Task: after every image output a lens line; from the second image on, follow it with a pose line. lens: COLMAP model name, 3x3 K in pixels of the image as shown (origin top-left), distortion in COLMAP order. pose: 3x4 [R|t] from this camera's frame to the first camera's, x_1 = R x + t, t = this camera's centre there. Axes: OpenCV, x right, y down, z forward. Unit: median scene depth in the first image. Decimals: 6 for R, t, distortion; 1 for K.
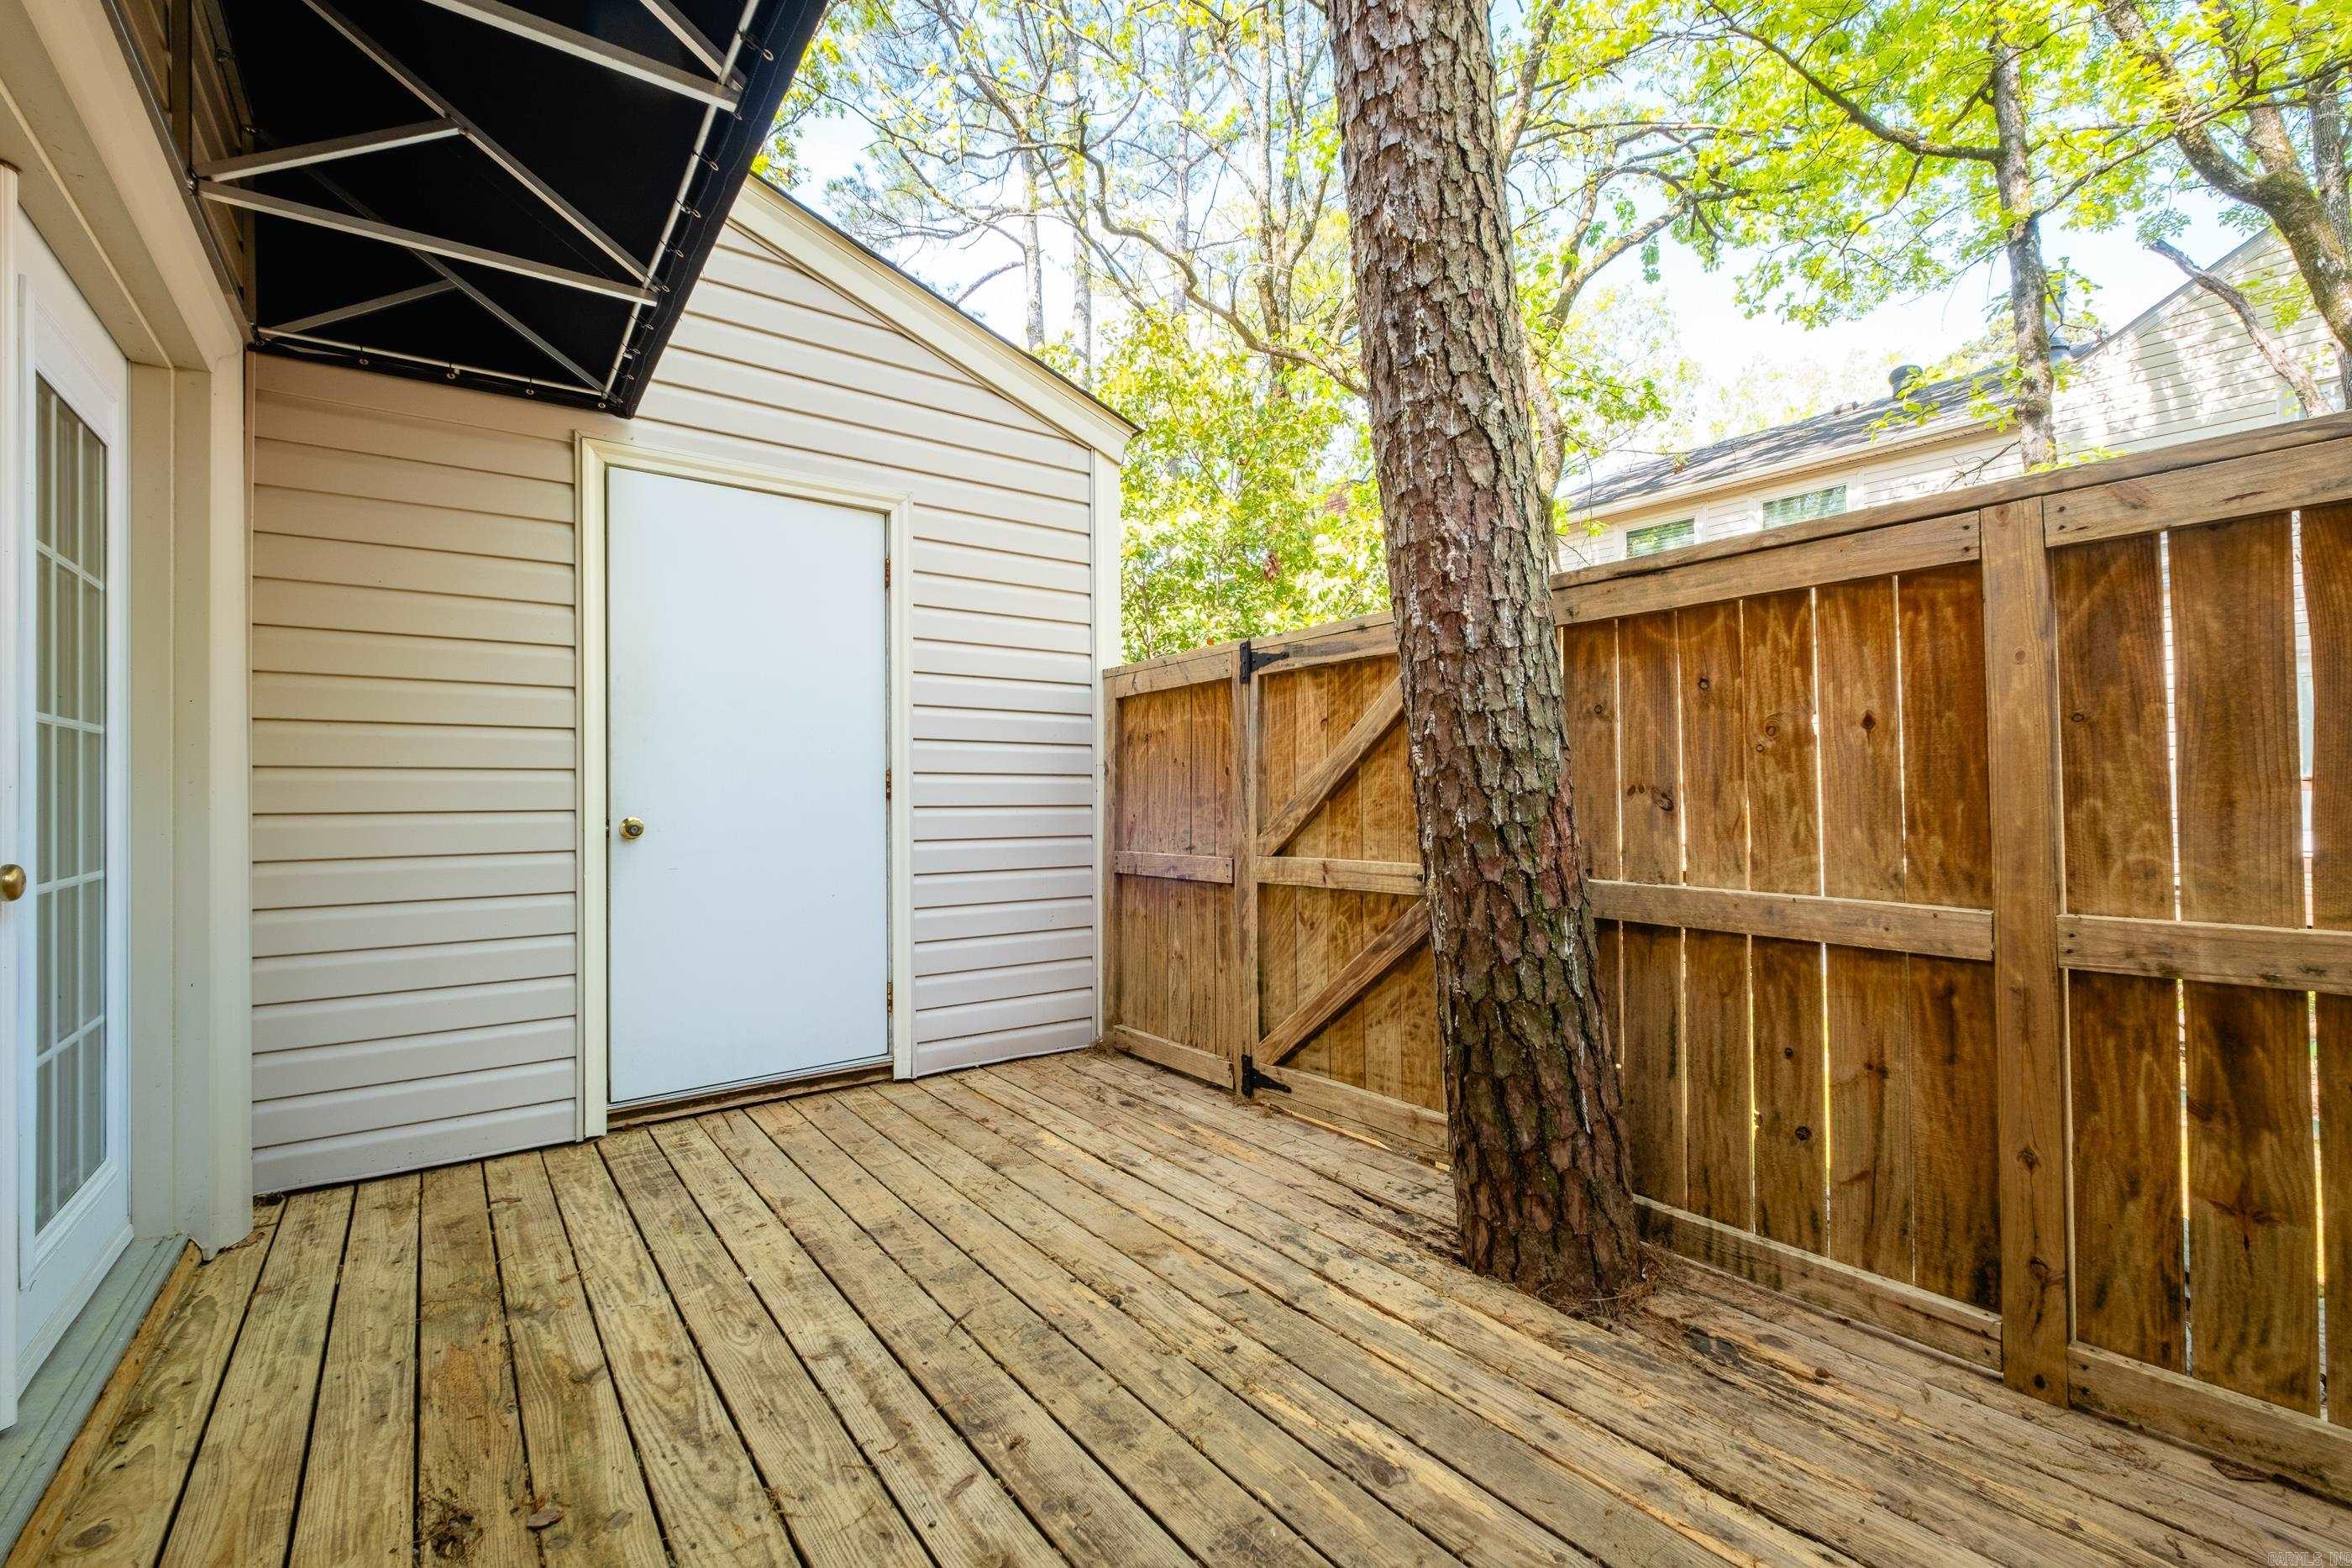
lens RADIAL K [[1025.4, 0, 1186.3], [0, 1025.4, 779.6], [0, 0, 1]] dist [0.004069, -0.006884]
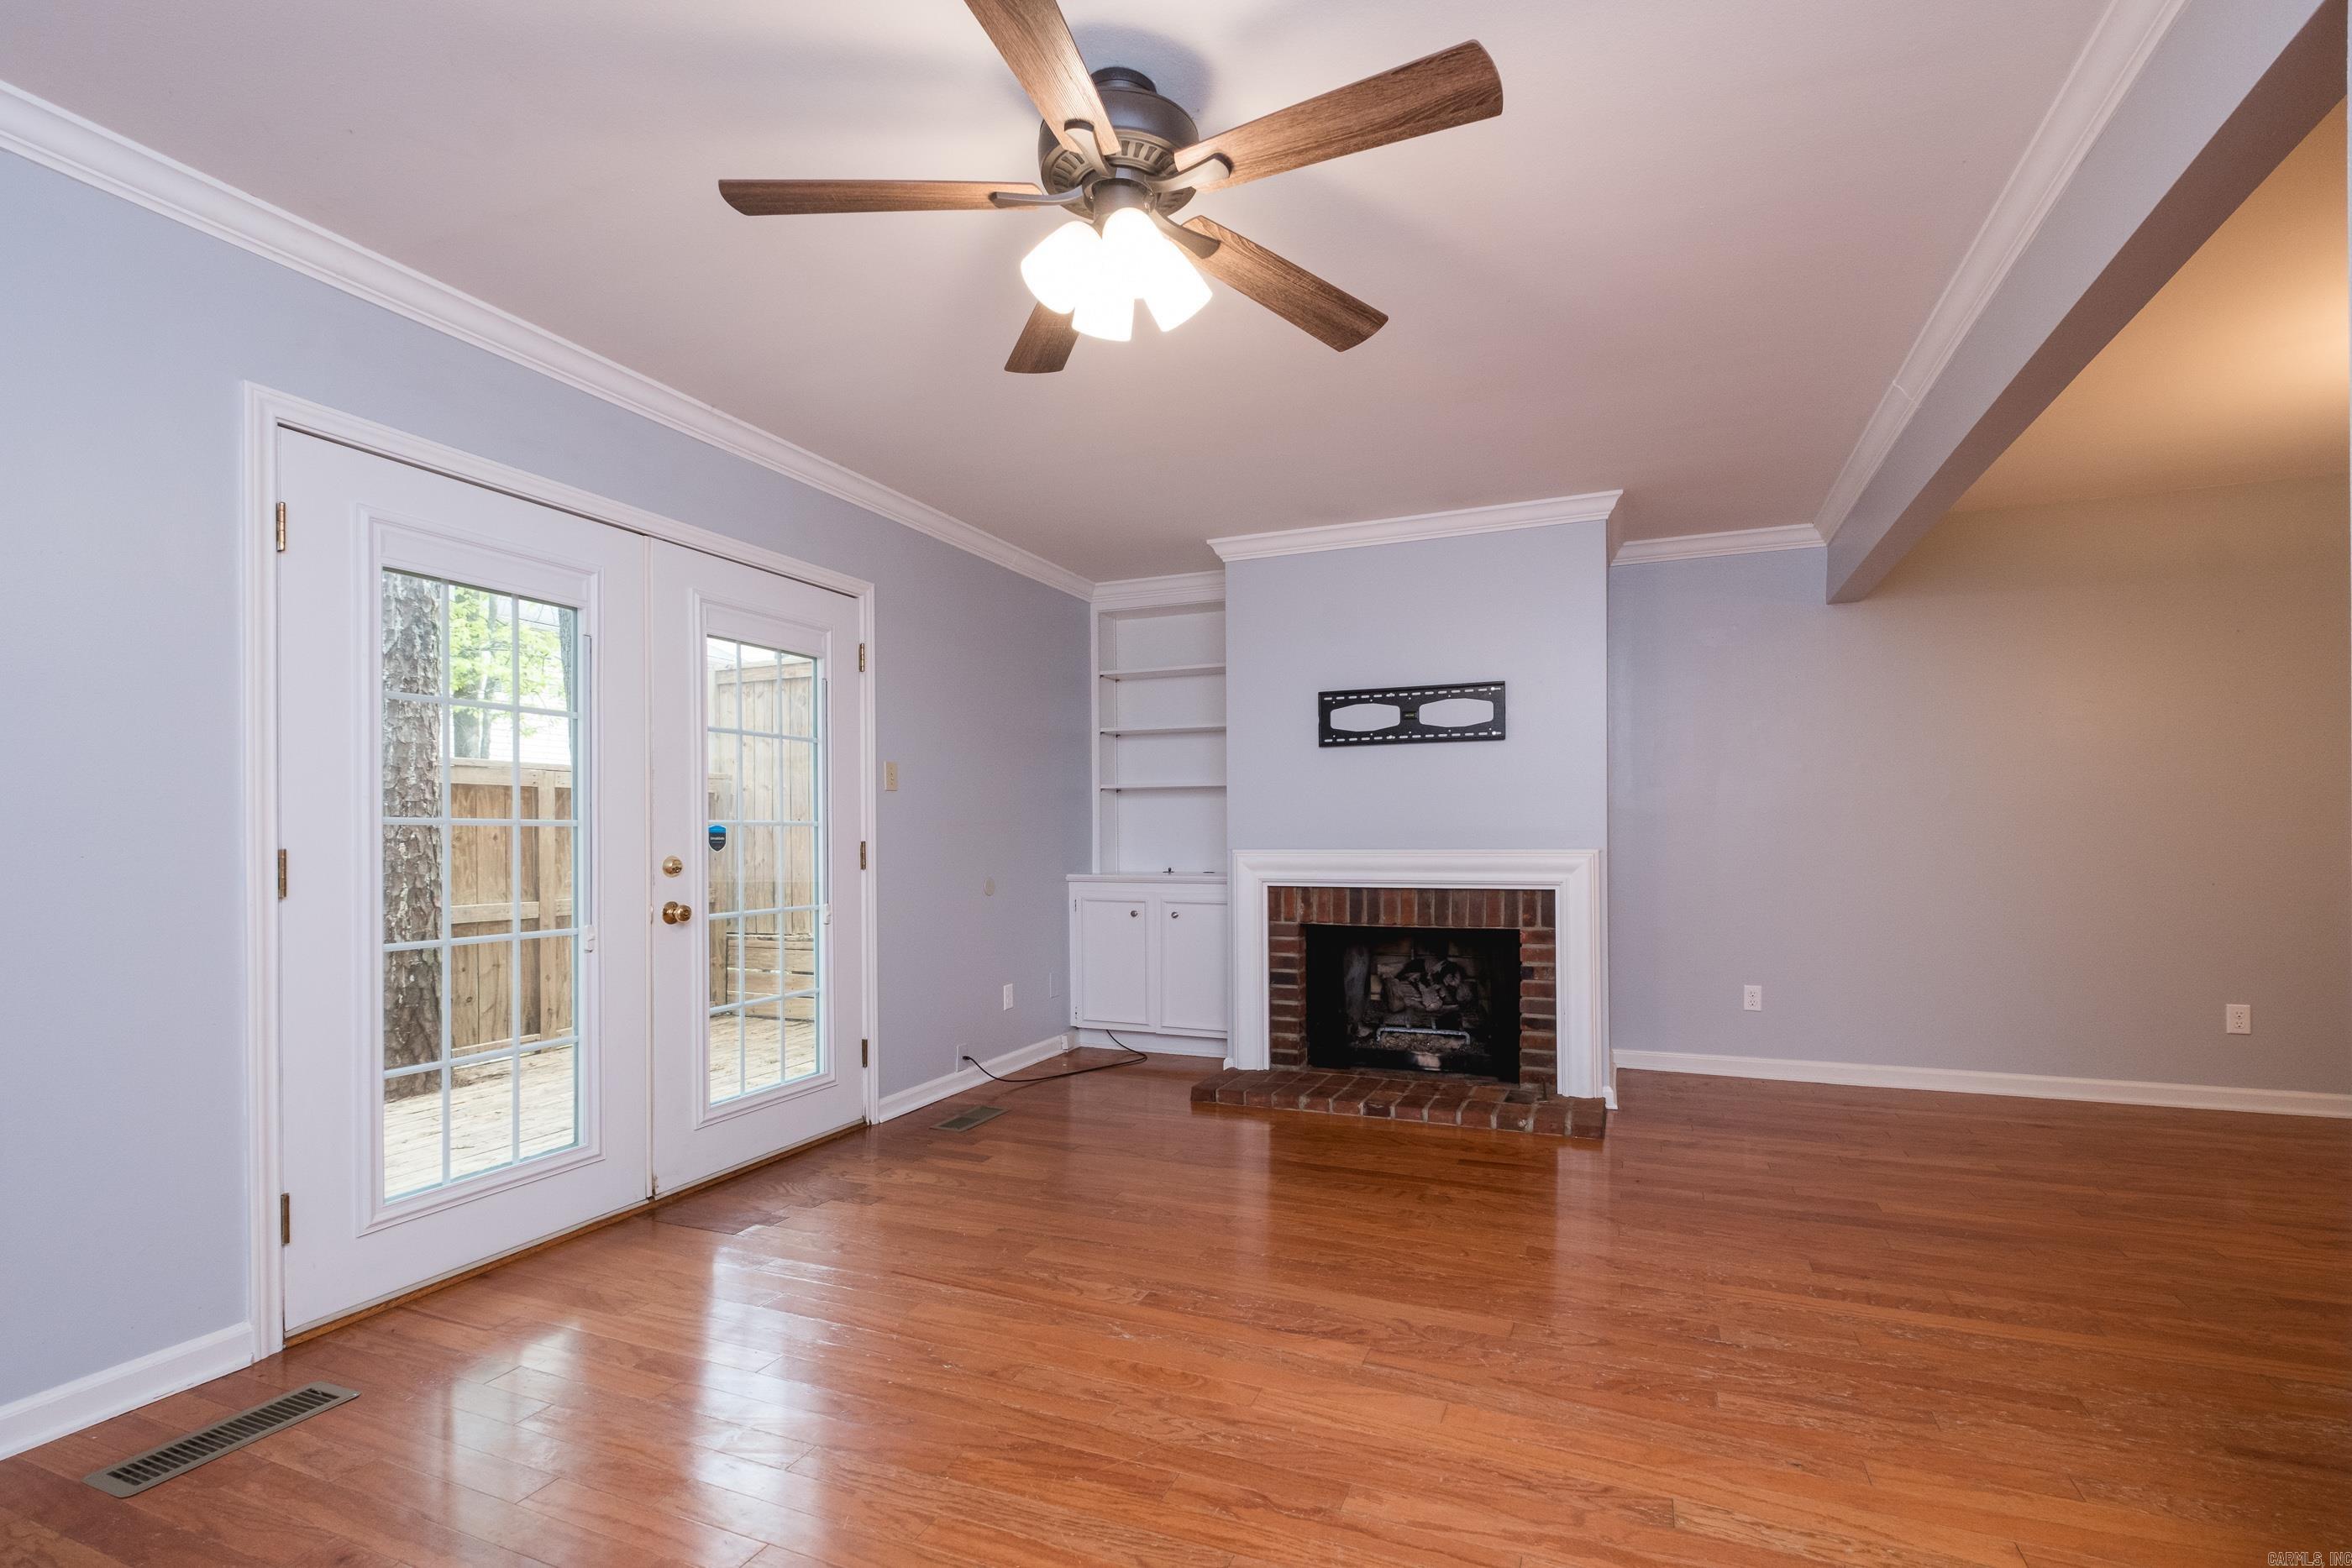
lens RADIAL K [[1010.0, 0, 1180.1], [0, 1010.0, 821.4], [0, 0, 1]] dist [0.003761, -0.006360]
pose [[-0.496254, 0.021170, 0.867919, -2.254298], [0.000682, 0.999712, -0.023994, -0.027463], [-0.868177, -0.011315, -0.496125, 0.676028]]
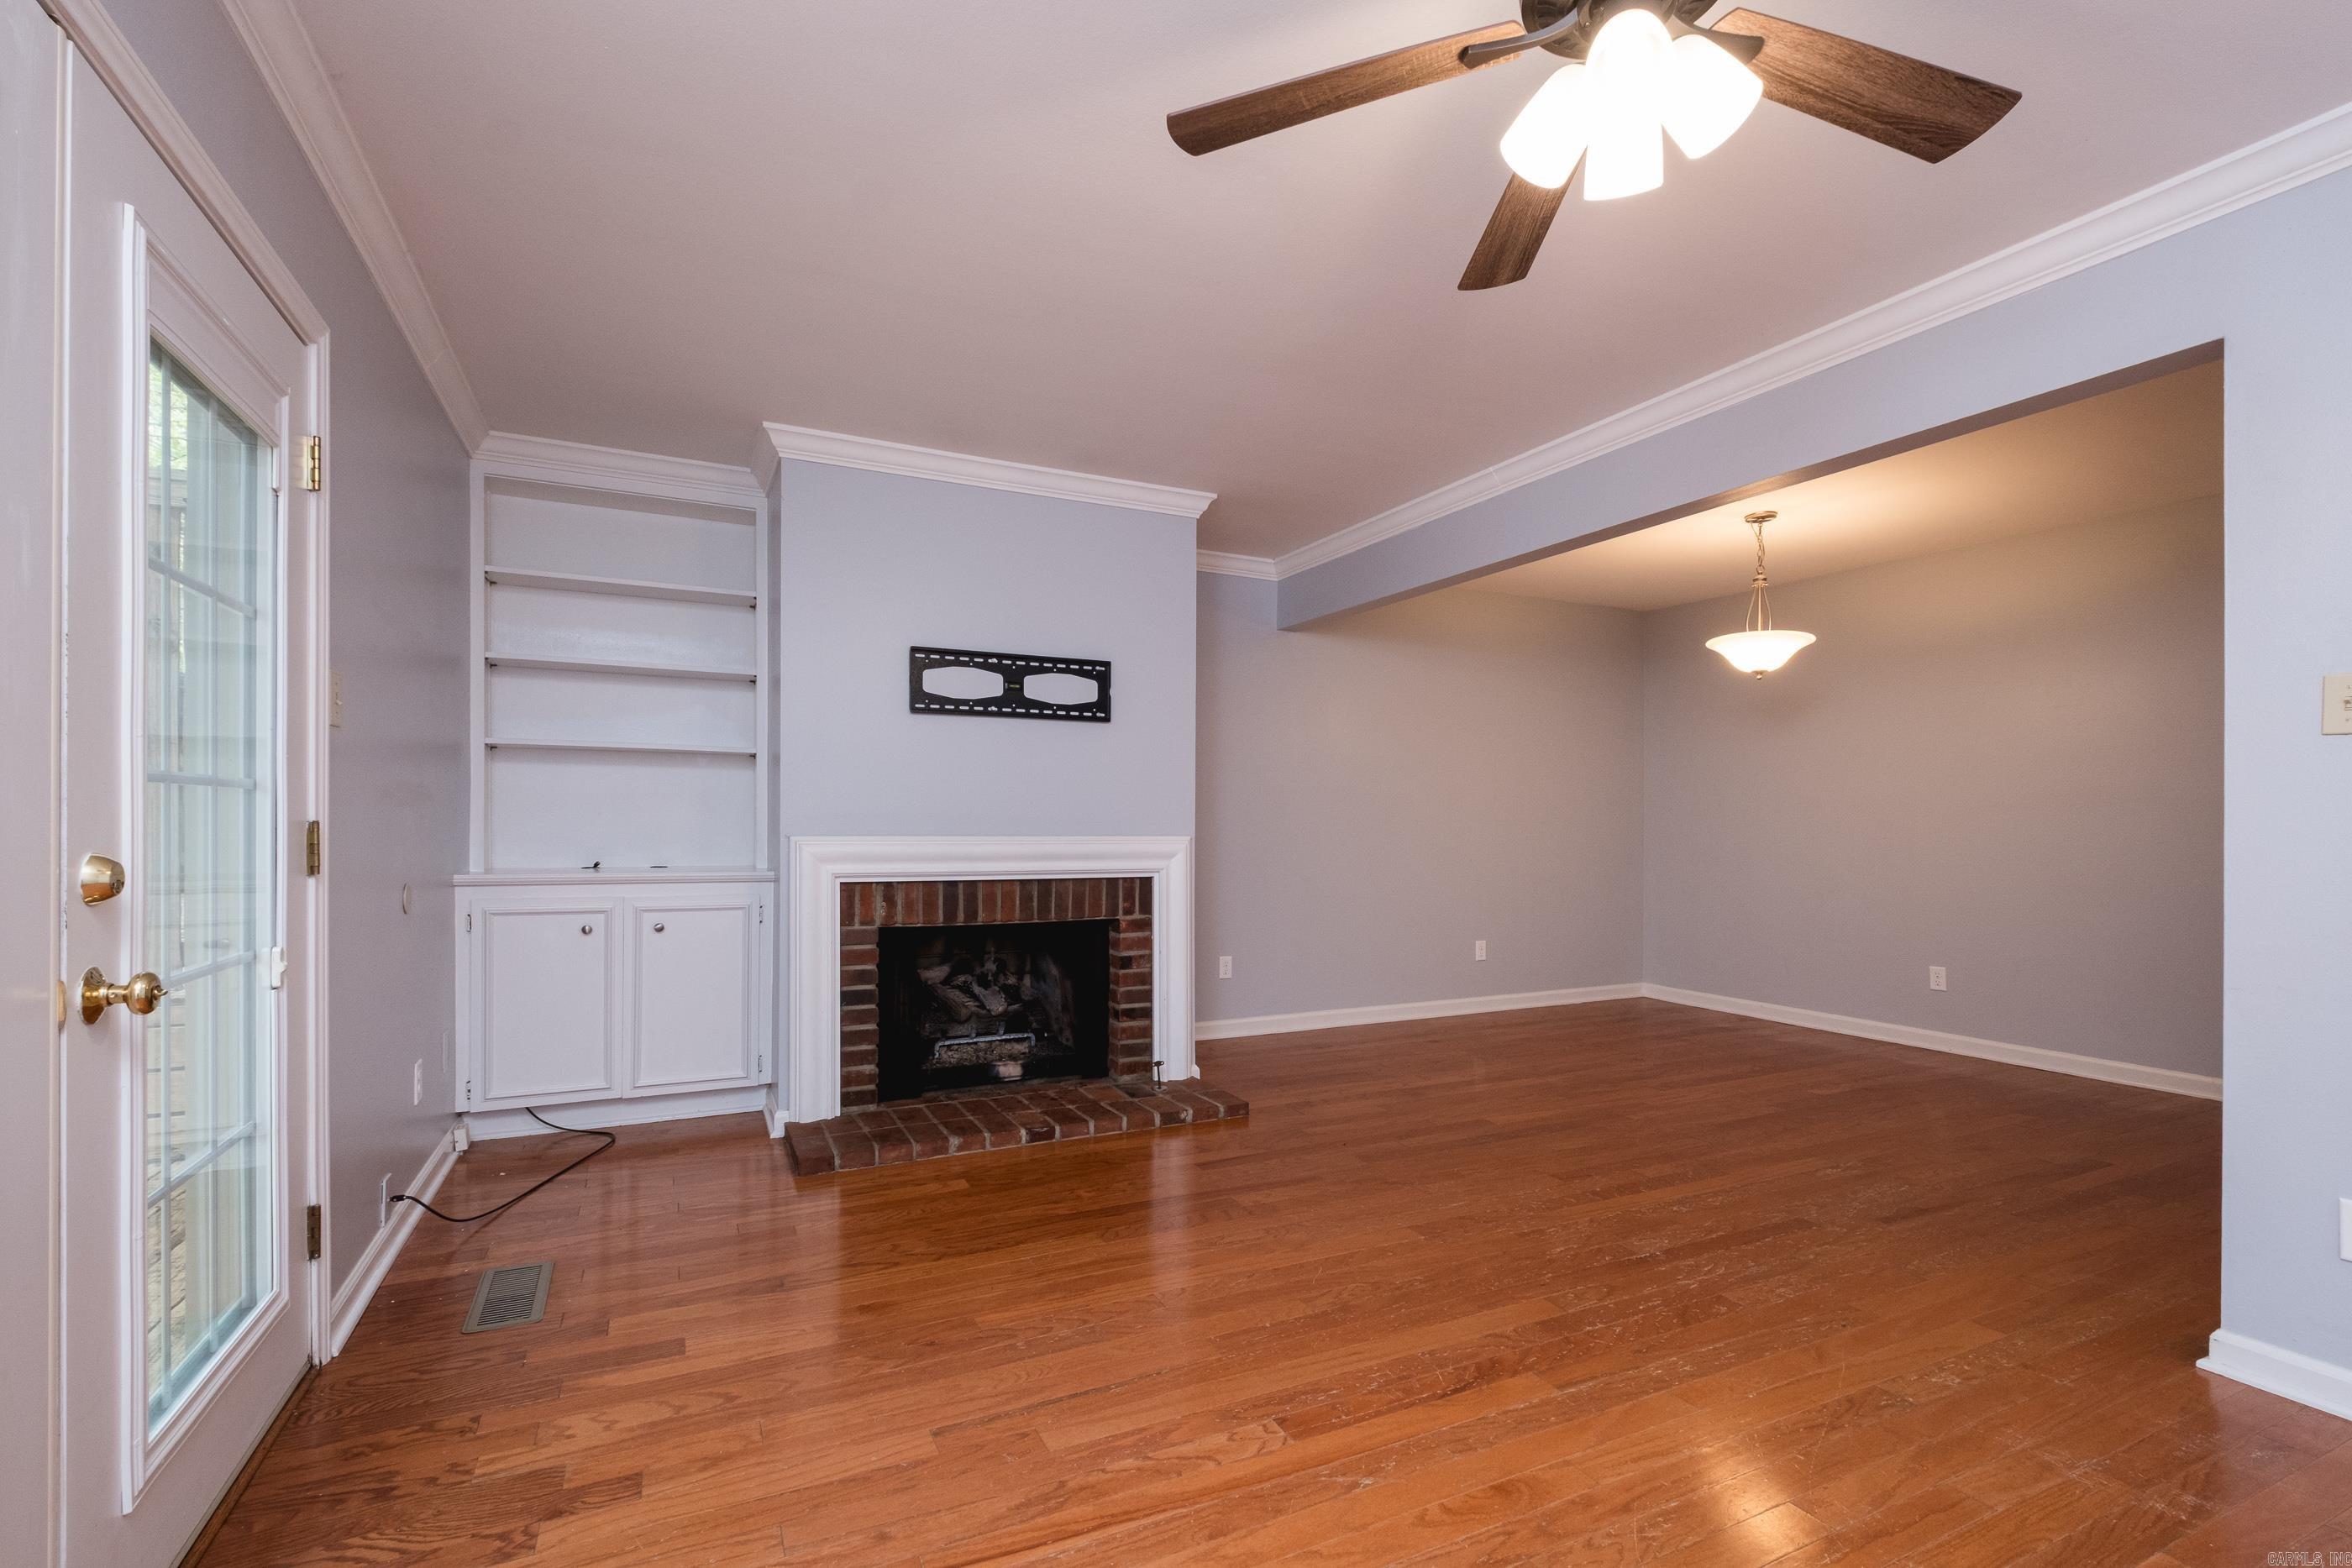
lens RADIAL K [[1038.6, 0, 1100.4], [0, 1038.6, 807.1], [0, 0, 1]] dist [0.001894, -0.006745]
pose [[-0.973373, 0.002791, 0.229208, -1.449241], [-0.002881, 0.999698, -0.024410, -0.026979], [-0.229207, -0.024421, -0.973071, 0.988734]]
